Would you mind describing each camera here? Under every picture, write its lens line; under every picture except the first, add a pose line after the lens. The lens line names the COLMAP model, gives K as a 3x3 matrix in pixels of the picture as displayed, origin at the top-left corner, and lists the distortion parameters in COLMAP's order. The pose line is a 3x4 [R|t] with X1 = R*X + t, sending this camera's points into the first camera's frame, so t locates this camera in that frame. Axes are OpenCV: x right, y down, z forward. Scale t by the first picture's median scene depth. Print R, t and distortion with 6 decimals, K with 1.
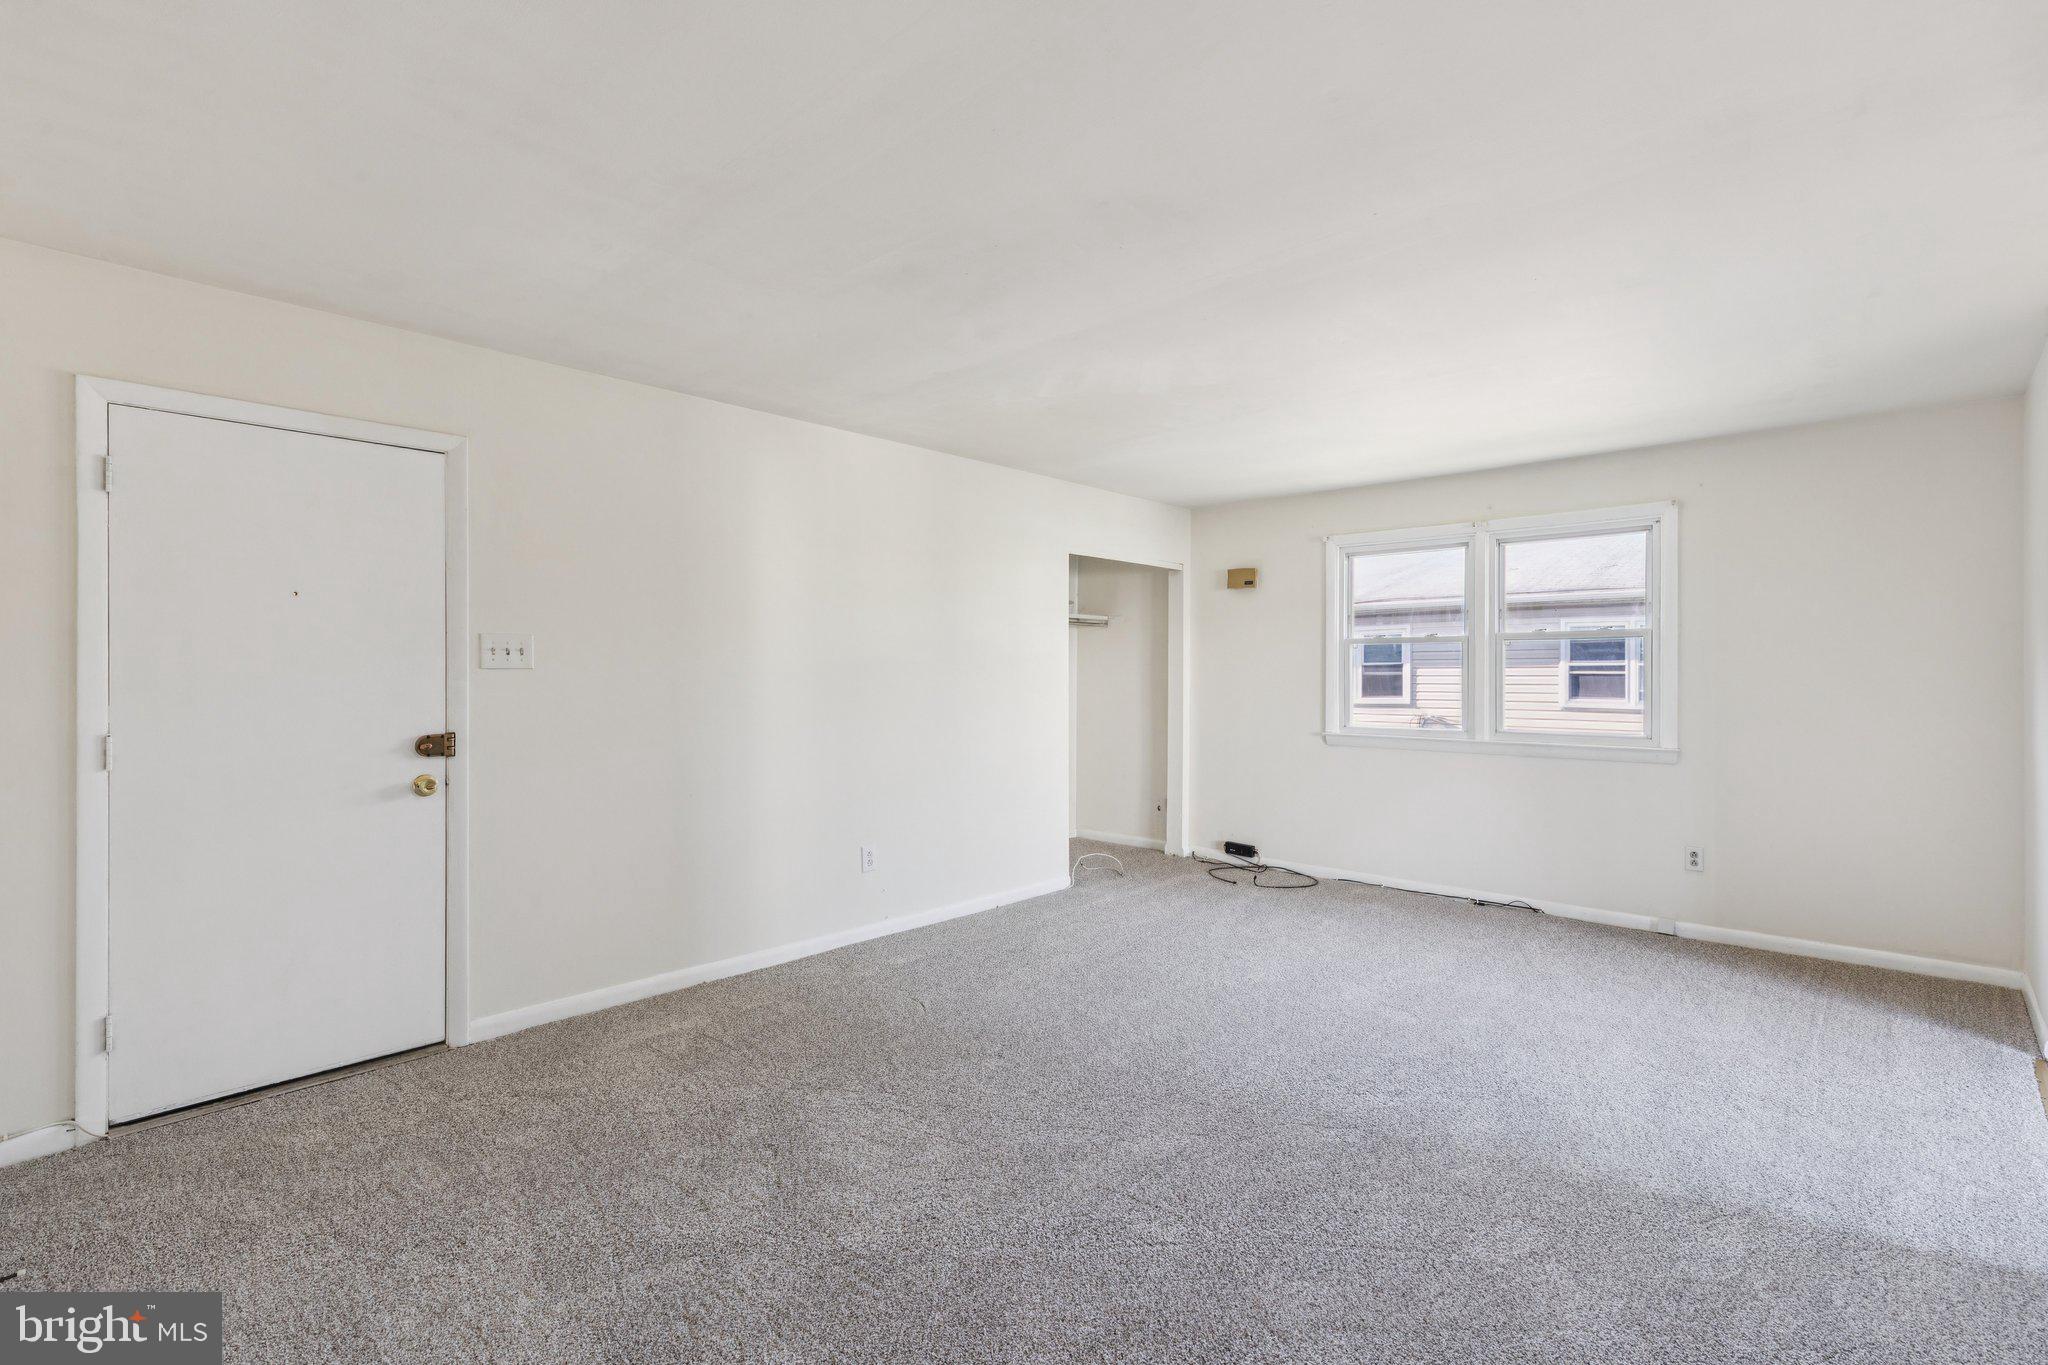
lens RADIAL K [[946.2, 0, 1024.0], [0, 946.2, 682.5], [0, 0, 1]] dist [0.002921, 0.000049]
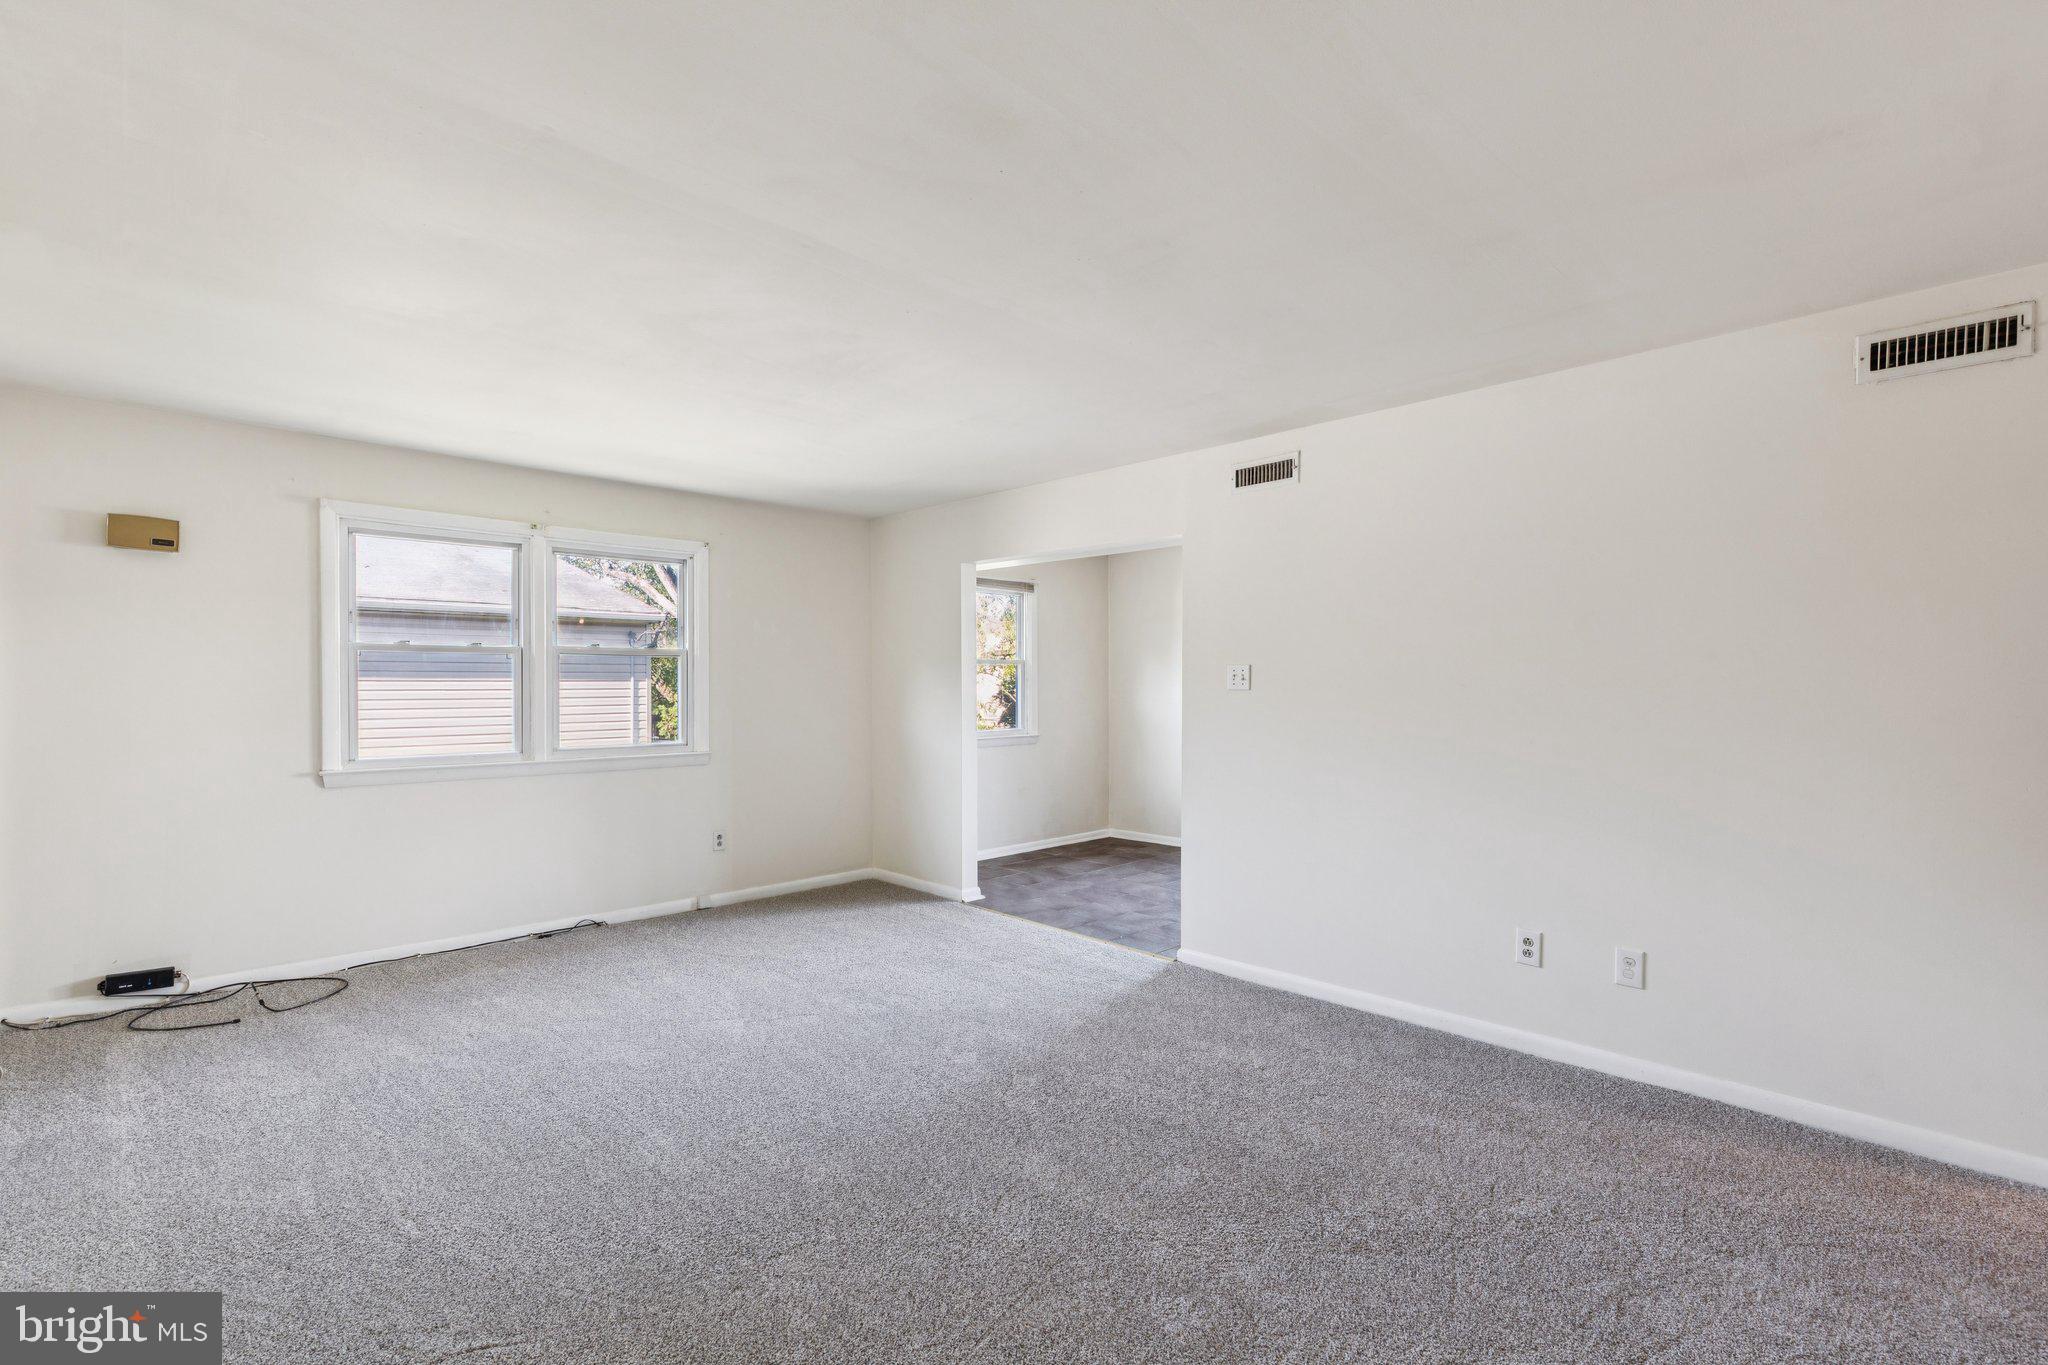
lens RADIAL K [[886.0, 0, 1087.1], [0, 886.0, 698.4], [0, 0, 1]] dist [0.002178, 0.000235]
pose [[0.028813, -0.012065, 0.999512, -0.366986], [0.011621, 0.999864, 0.011735, -0.004146], [-0.999517, 0.011277, 0.028949, 0.433962]]
